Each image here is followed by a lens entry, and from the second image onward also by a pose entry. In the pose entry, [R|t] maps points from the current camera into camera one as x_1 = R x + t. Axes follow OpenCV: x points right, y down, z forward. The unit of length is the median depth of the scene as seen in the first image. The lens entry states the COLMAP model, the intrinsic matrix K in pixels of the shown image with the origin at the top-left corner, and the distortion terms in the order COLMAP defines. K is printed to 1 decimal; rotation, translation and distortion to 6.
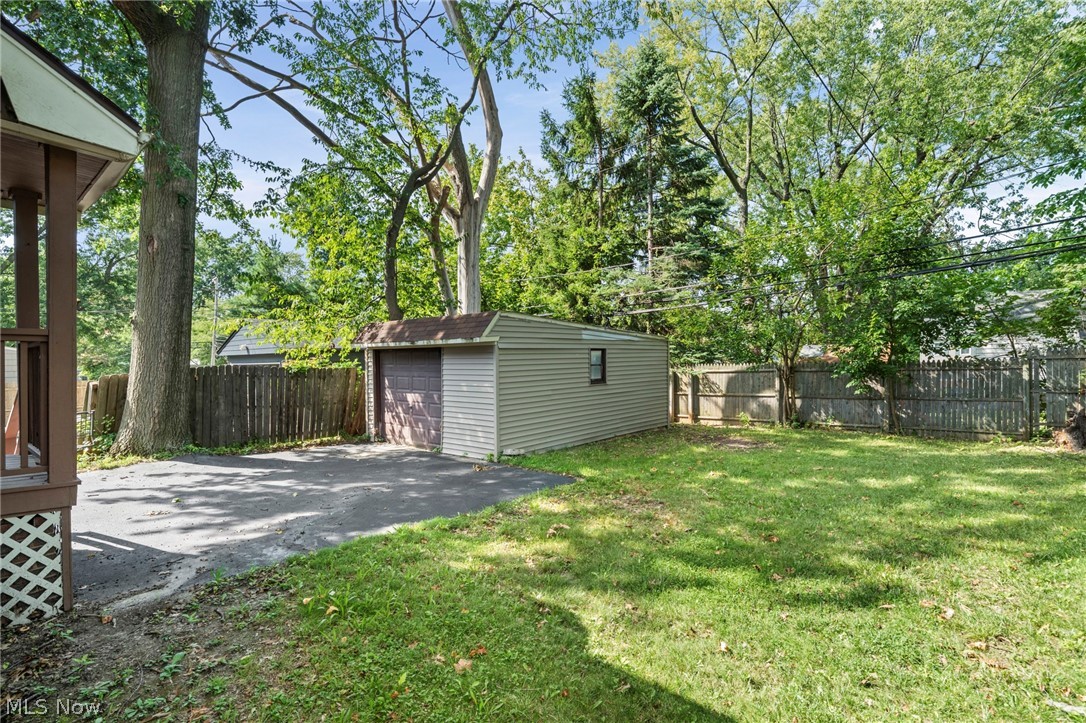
lens RADIAL K [[496.8, 0, 538.7], [0, 496.8, 358.0], [0, 0, 1]] dist [-0.003332, -0.000399]
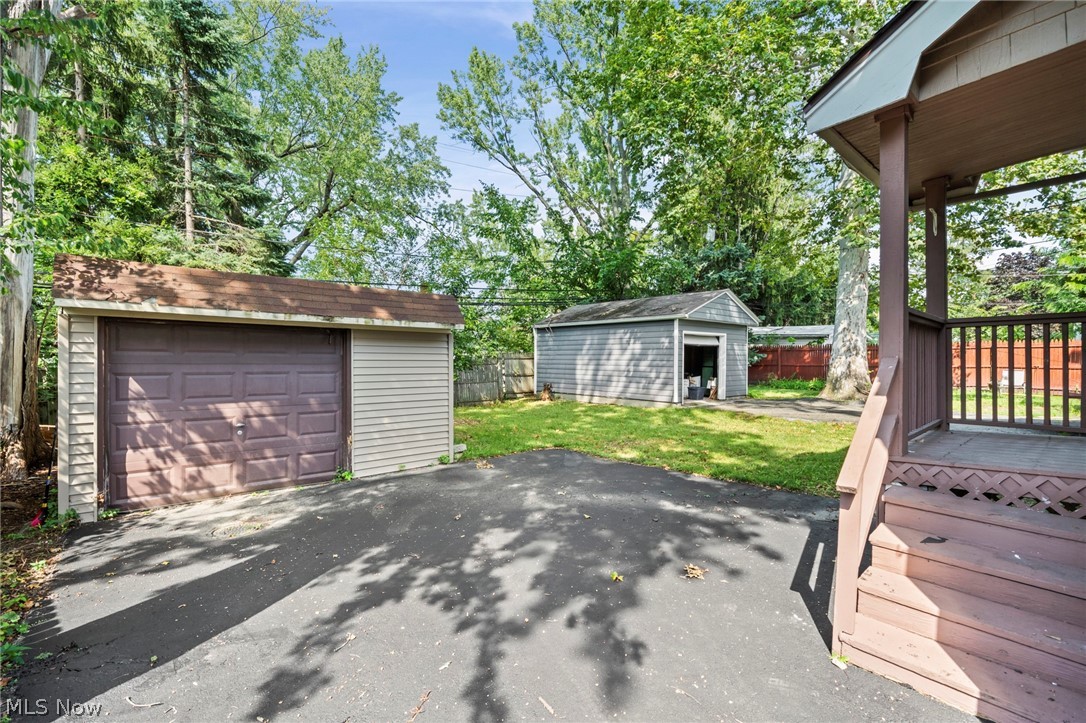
lens RADIAL K [[468.9, 0, 543.0], [0, 468.9, 361.5], [0, 0, 1]] dist [-0.001250, 0.000262]
pose [[0.158529, 0.010713, 0.987296, -0.812820], [-0.009791, 0.999909, -0.009278, 0.028753], [-0.987306, -0.008196, 0.158620, 0.633043]]
